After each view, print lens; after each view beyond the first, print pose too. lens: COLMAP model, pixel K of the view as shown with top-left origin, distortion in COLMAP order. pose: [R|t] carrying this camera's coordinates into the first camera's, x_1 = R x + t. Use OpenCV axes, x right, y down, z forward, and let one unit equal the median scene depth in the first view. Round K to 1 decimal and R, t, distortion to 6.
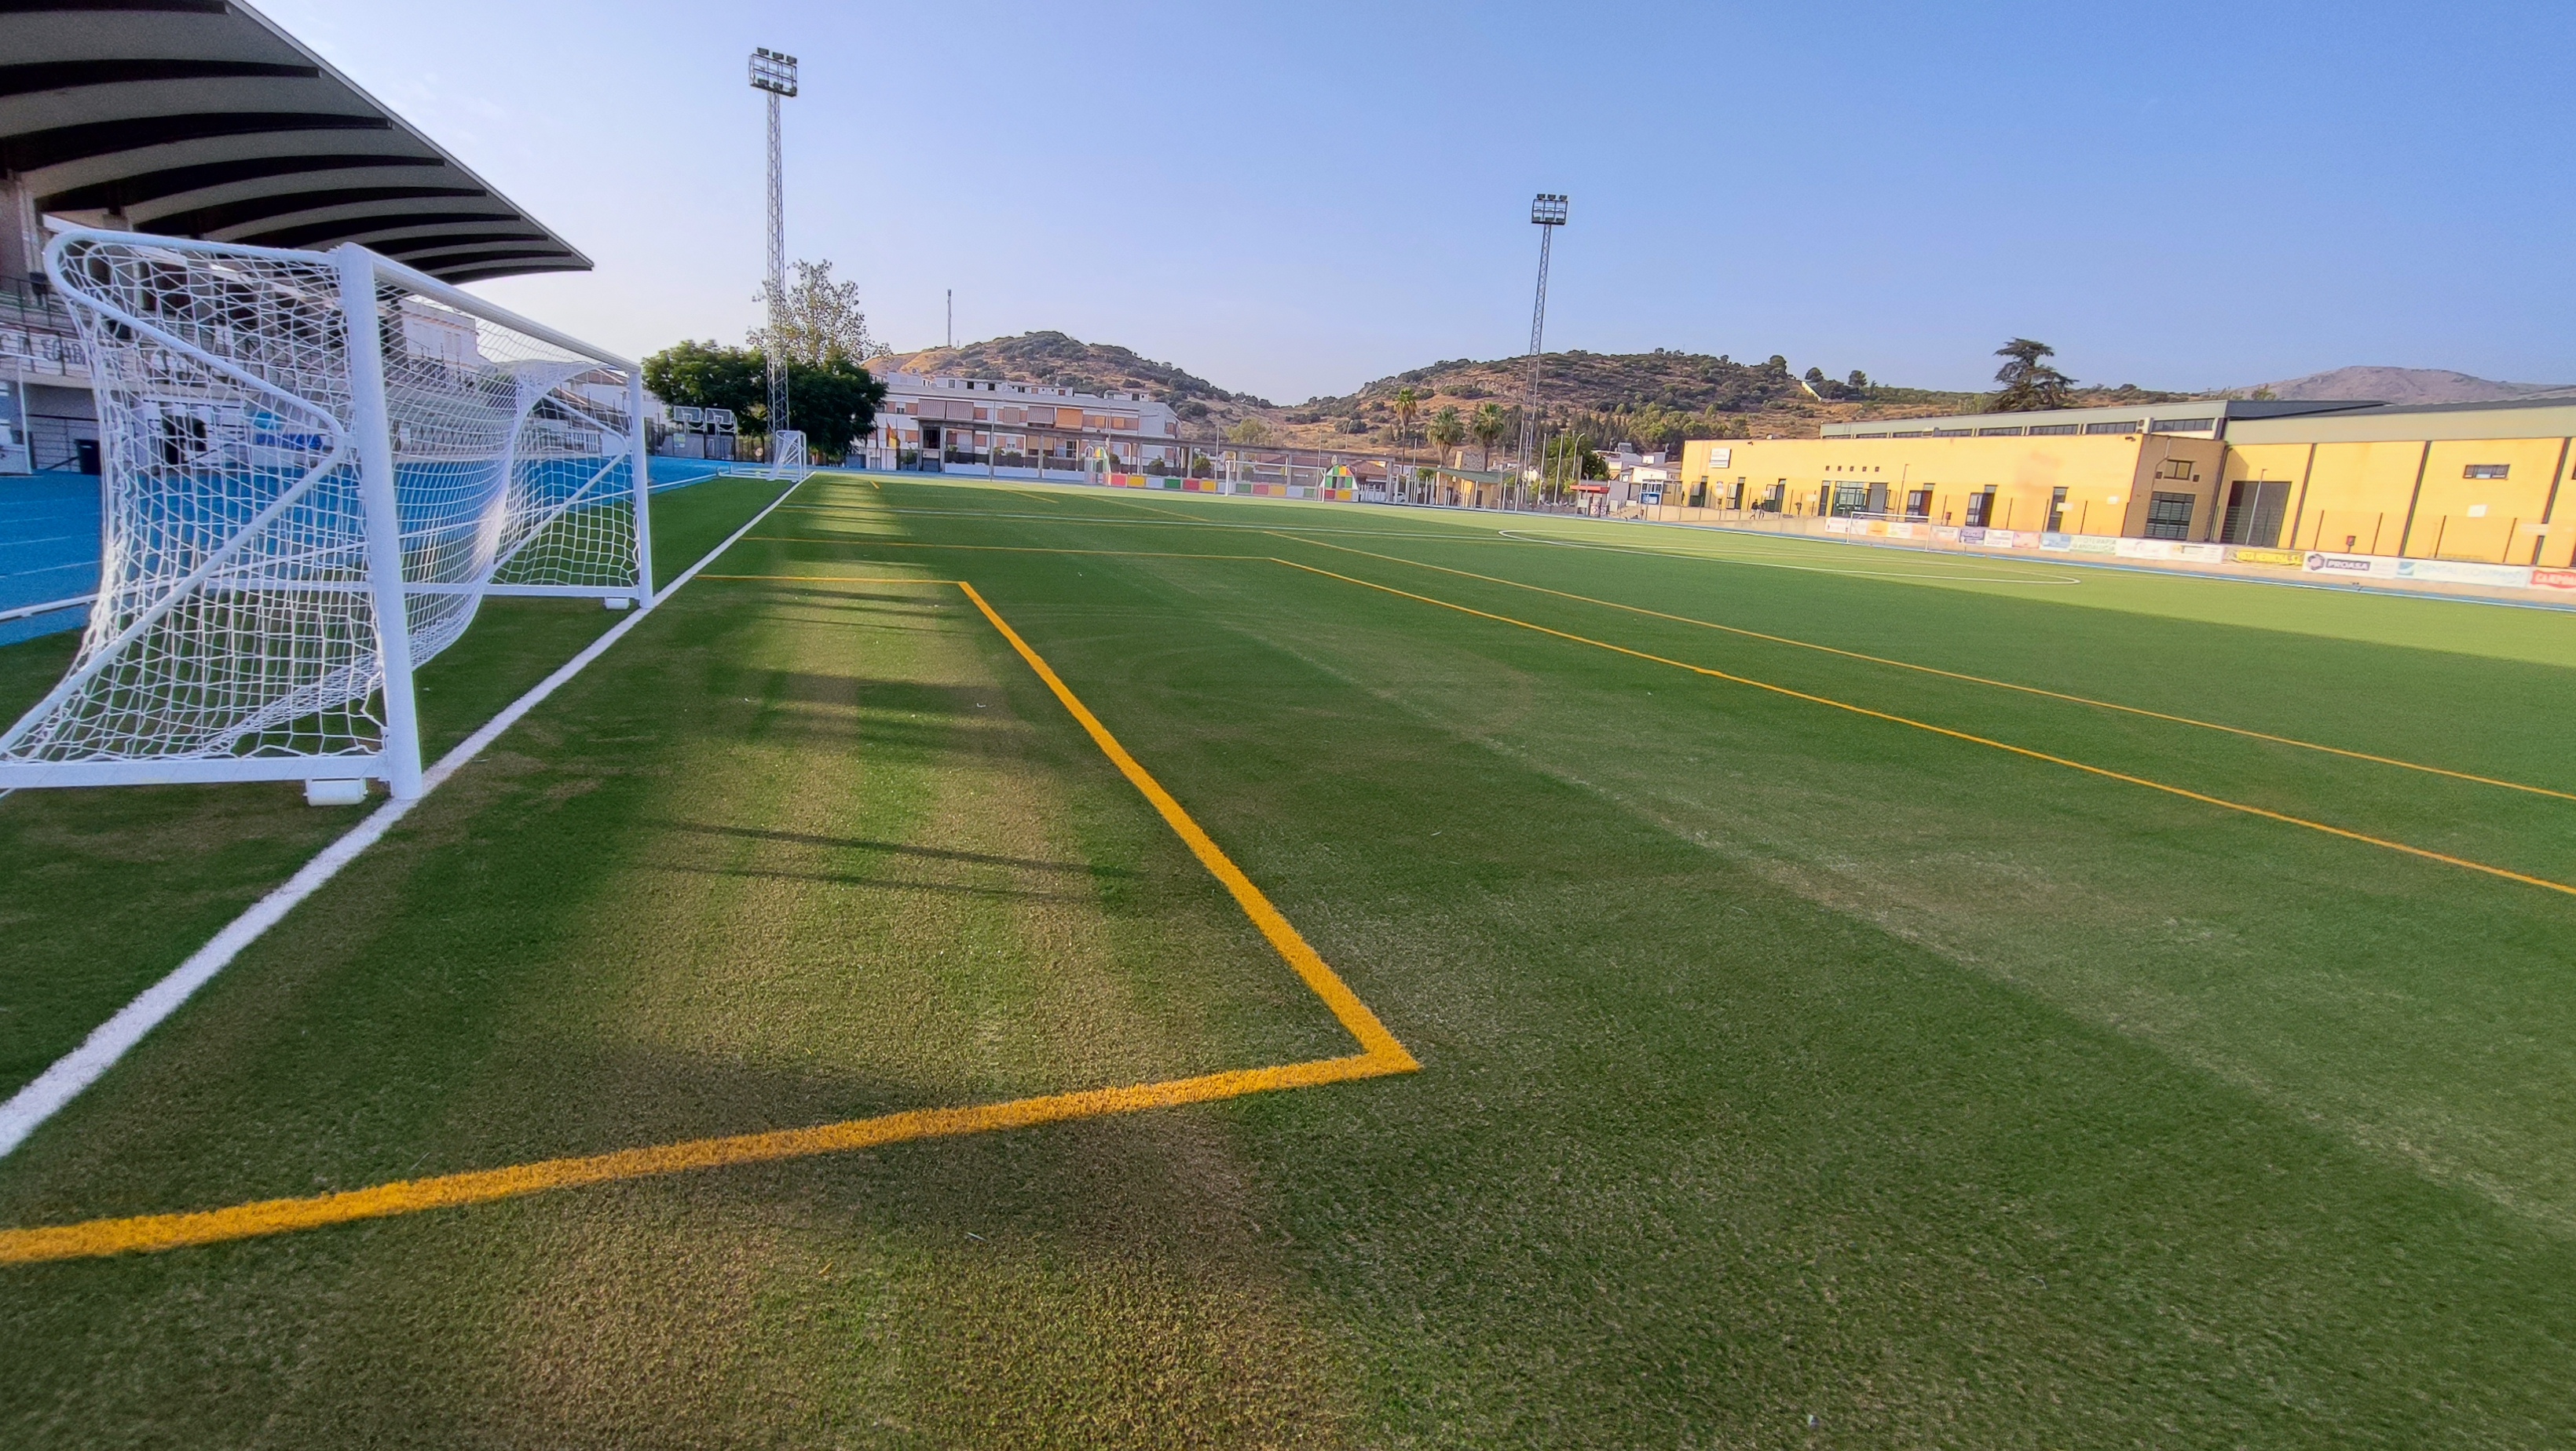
lens RADIAL K [[1184.0, 0, 1303.8], [0, 1184.0, 707.0], [0, 0, 1]] dist [-0.008659, 0.005412]
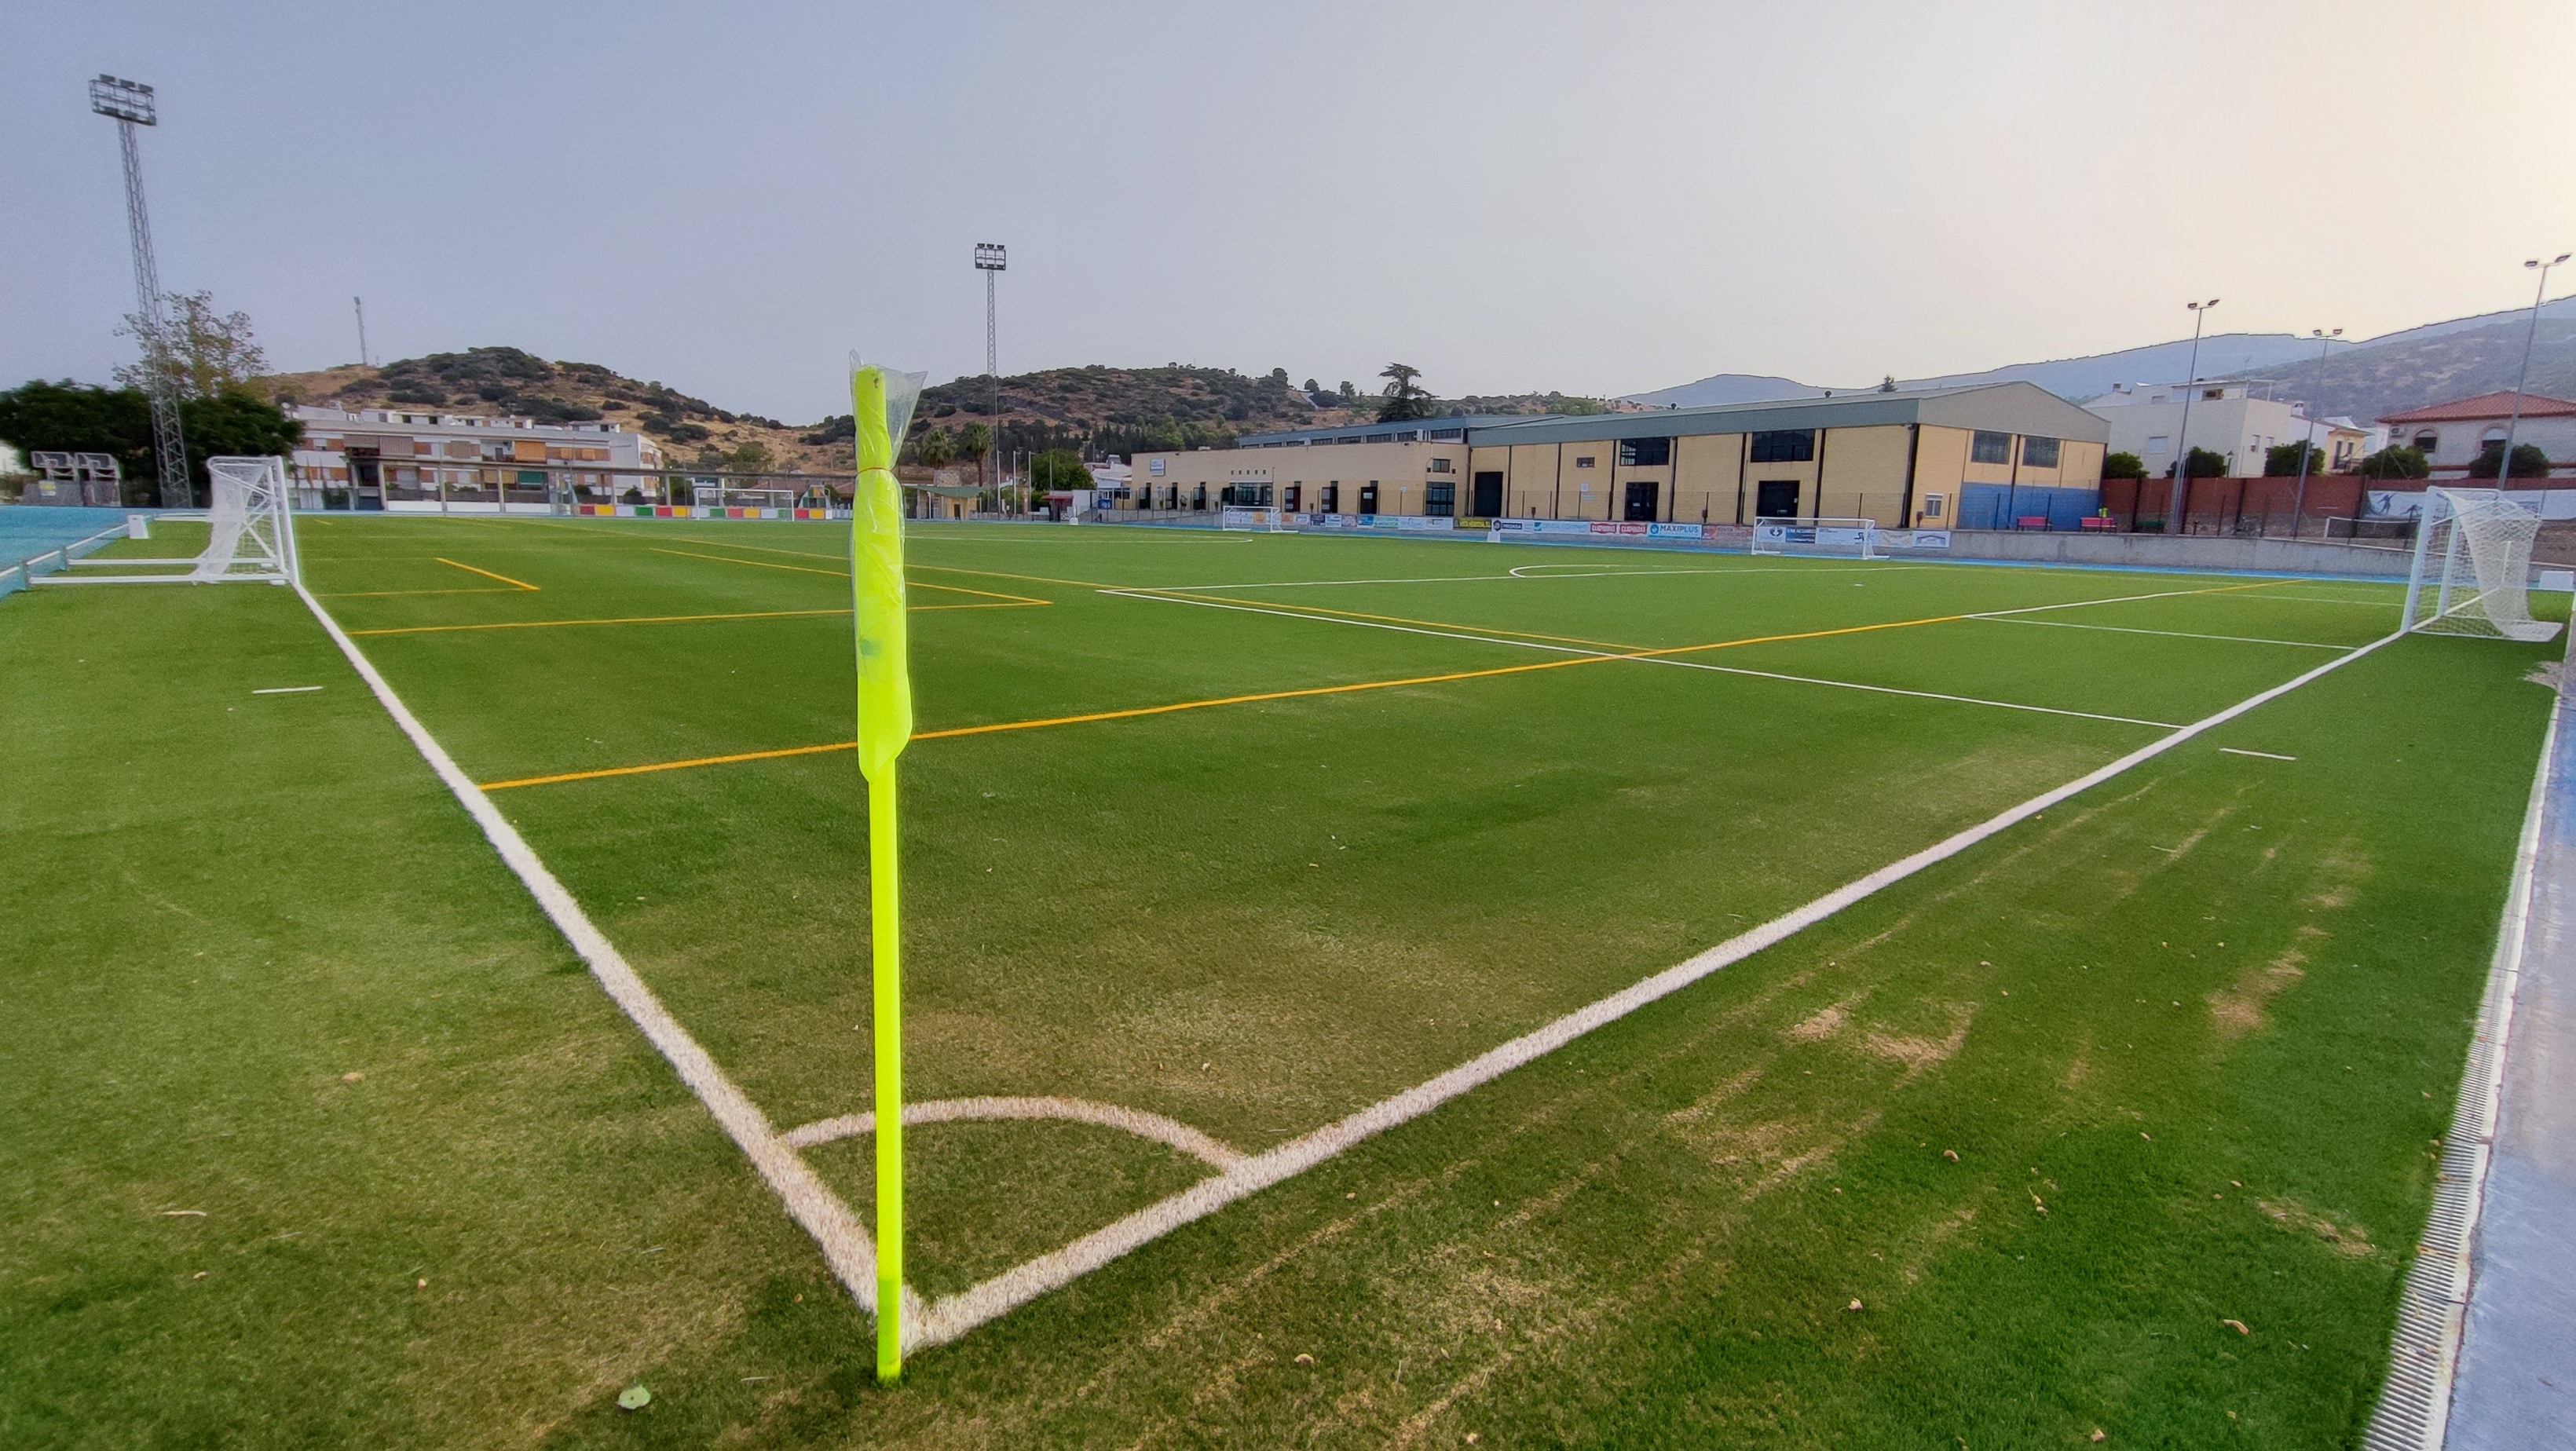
lens RADIAL K [[1184.0, 0, 1302.0], [0, 1184.0, 720.0], [0, 0, 1]] dist [-0.008659, 0.005412]
pose [[0.931681, -0.108712, 0.346630, 0.042970], [0.108417, 0.993898, 0.020306, 0.035584], [-0.346723, 0.018662, 0.937782, -0.171974]]
